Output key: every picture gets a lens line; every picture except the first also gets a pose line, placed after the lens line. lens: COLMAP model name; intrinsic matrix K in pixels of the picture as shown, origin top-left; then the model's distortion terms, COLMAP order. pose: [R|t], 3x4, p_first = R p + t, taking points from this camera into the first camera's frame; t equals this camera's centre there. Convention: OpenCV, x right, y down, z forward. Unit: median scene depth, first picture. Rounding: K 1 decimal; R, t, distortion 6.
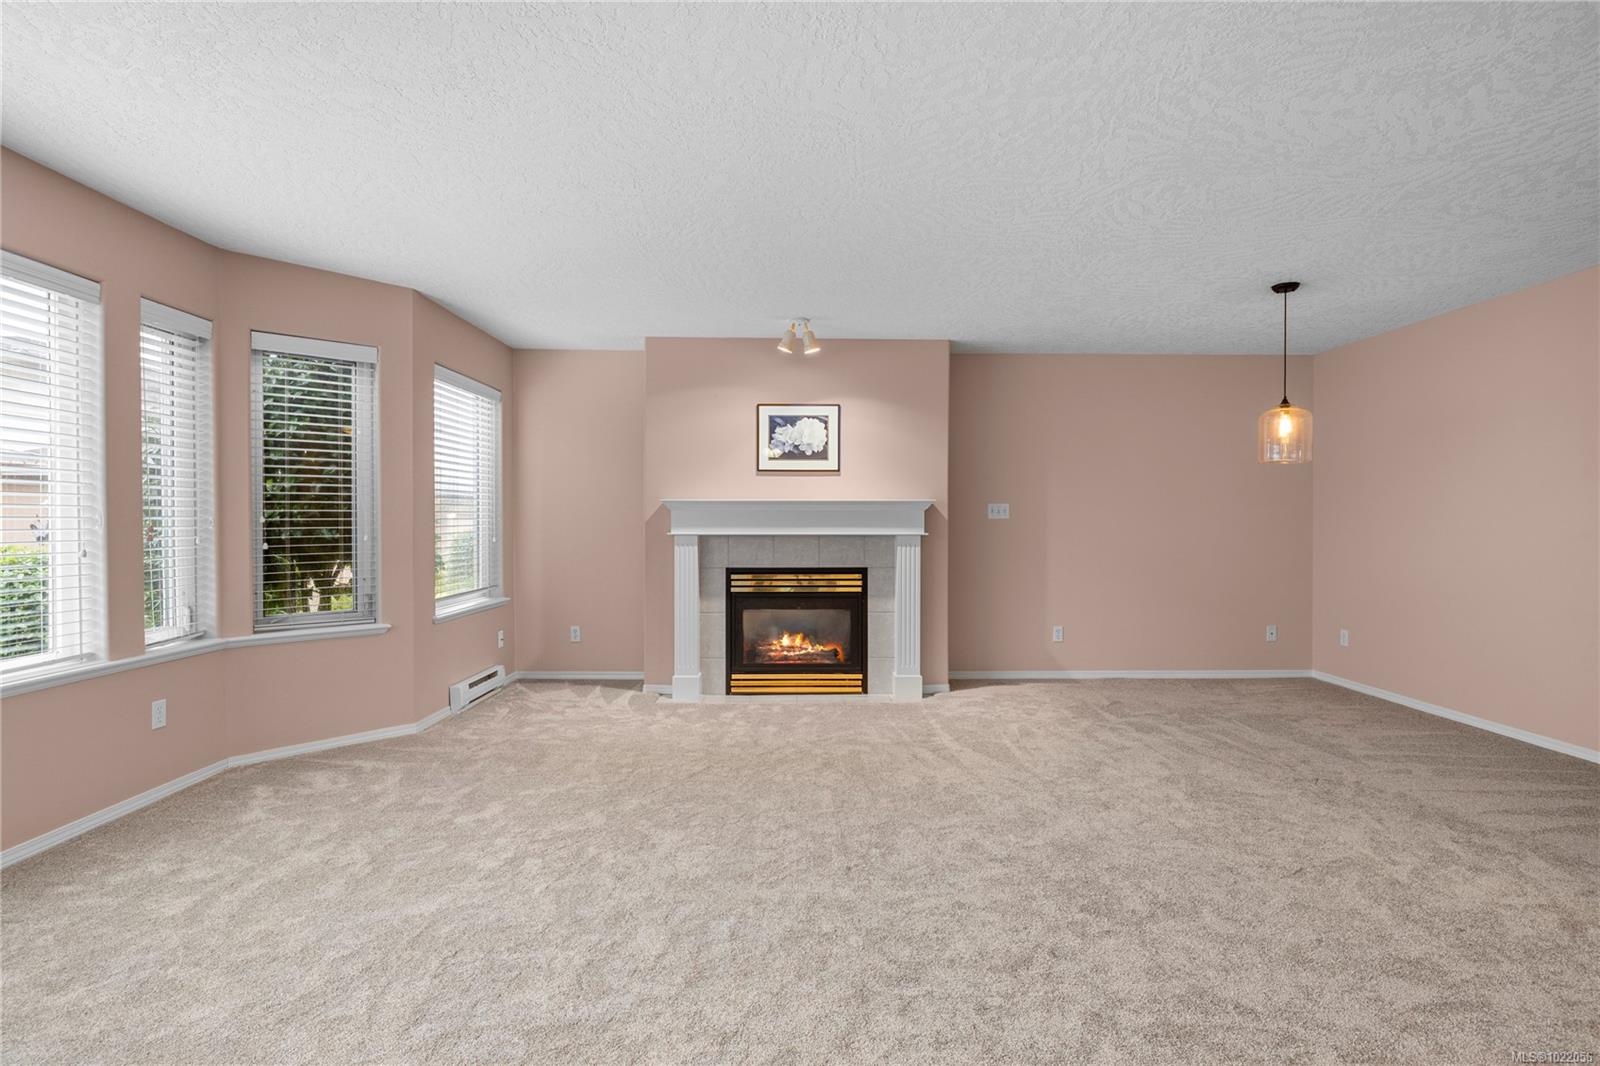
lens RADIAL K [[786.1, 0, 800.0], [0, 786.1, 533.0], [0, 0, 1]] dist [-0.001784, 0.000179]
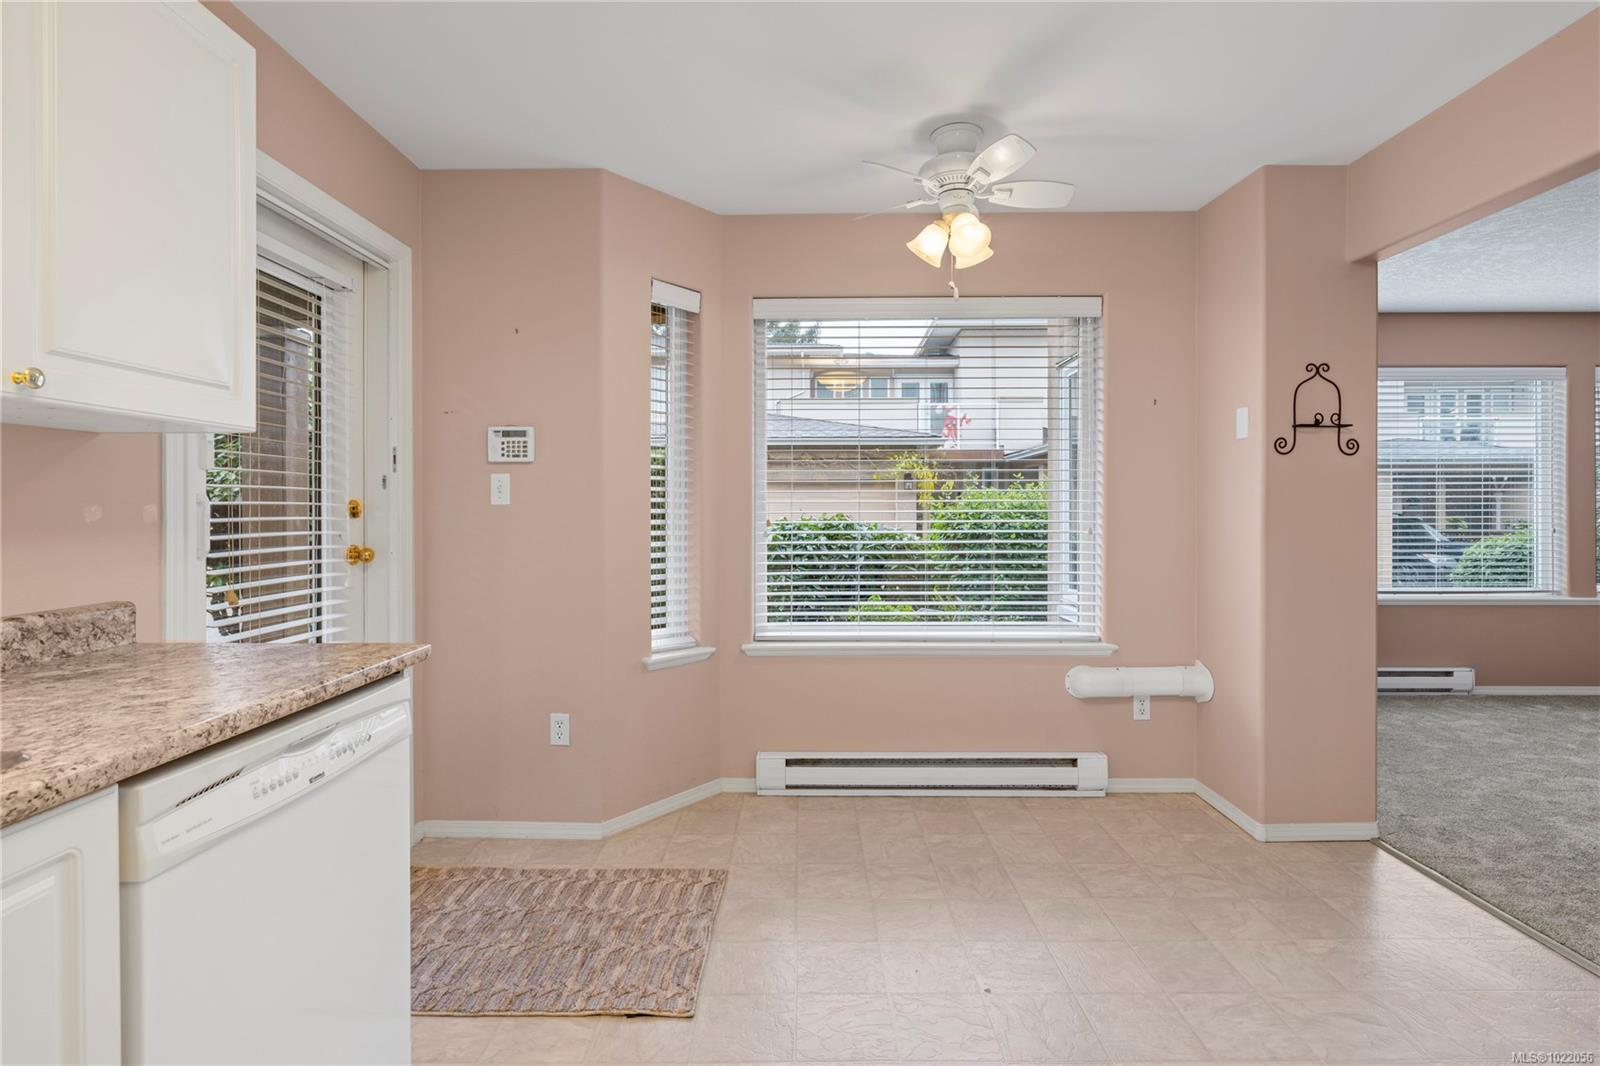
lens RADIAL K [[754.9, 0, 808.4], [0, 754.9, 514.8], [0, 0, 1]] dist [-0.002322, -0.000132]
pose [[-0.019262, 0.004270, -0.999805, 0.409802], [-0.013448, 0.999899, 0.004530, 0.003379], [0.999724, 0.013533, -0.019202, -0.318547]]
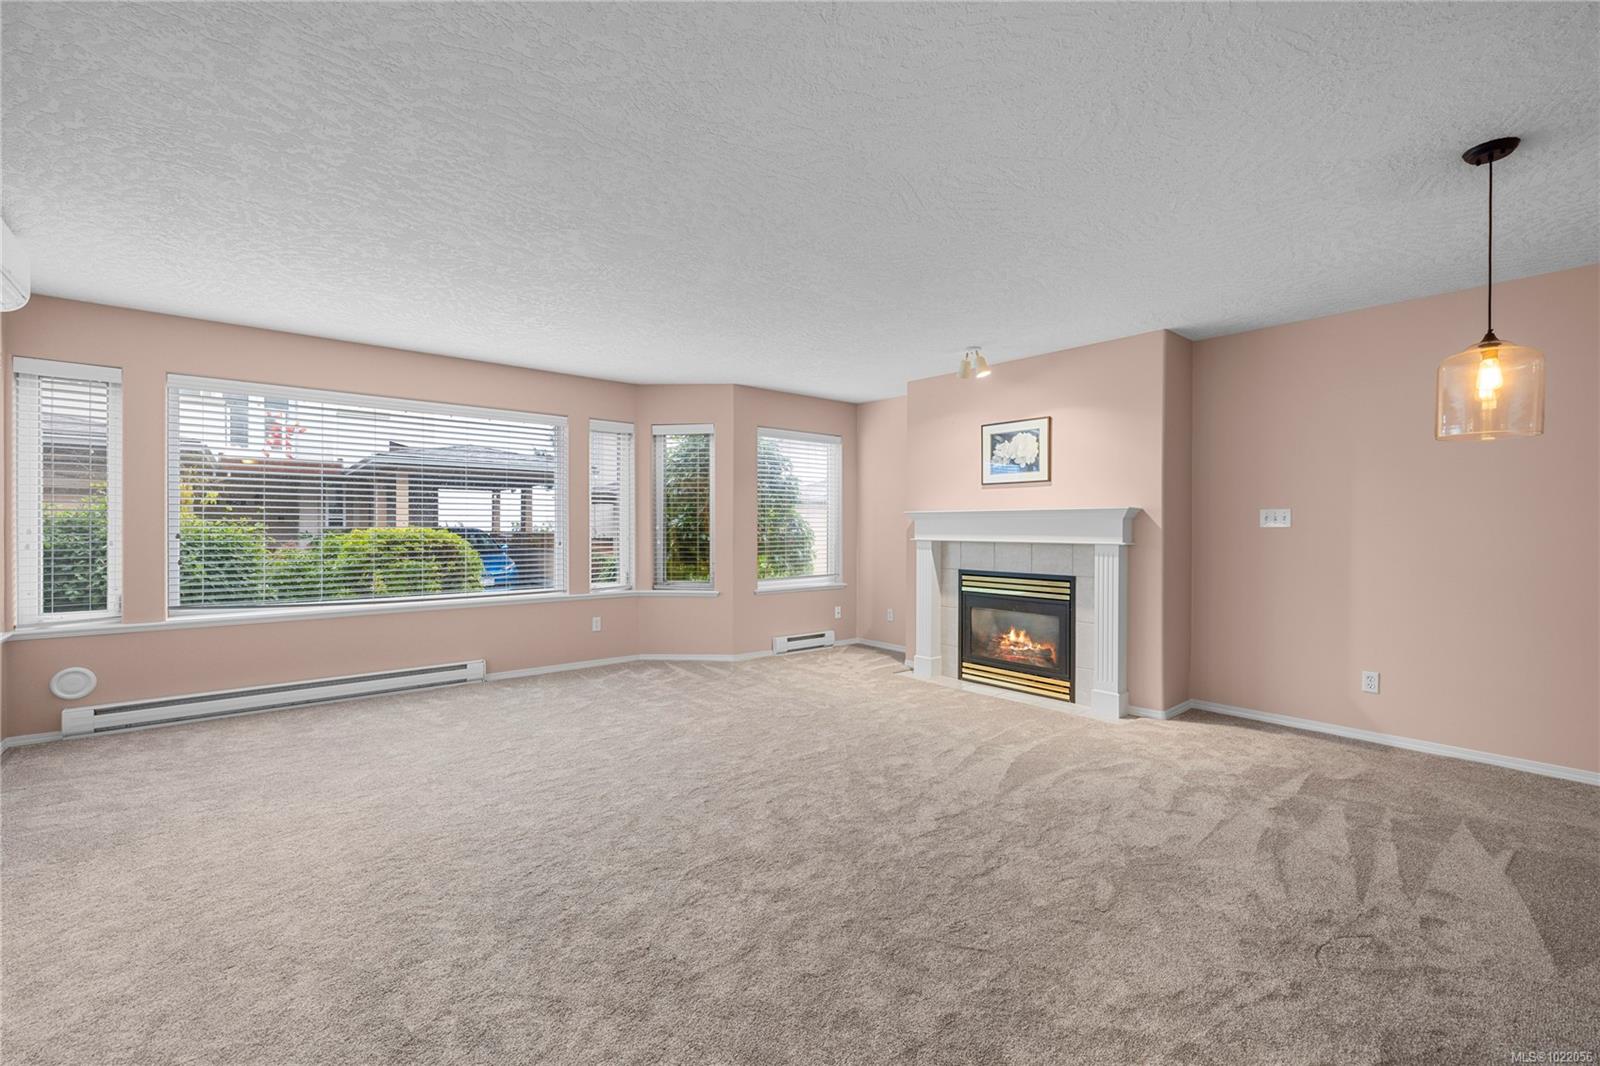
lens RADIAL K [[670.1, 0, 803.5], [0, 670.1, 529.2], [0, 0, 1]] dist [-0.000070, 0.000530]
pose [[0.634969, 0.003450, -0.772530, 0.525325], [-0.013496, 0.999887, -0.006627, -0.005404], [0.772419, 0.014634, 0.634944, 0.194646]]
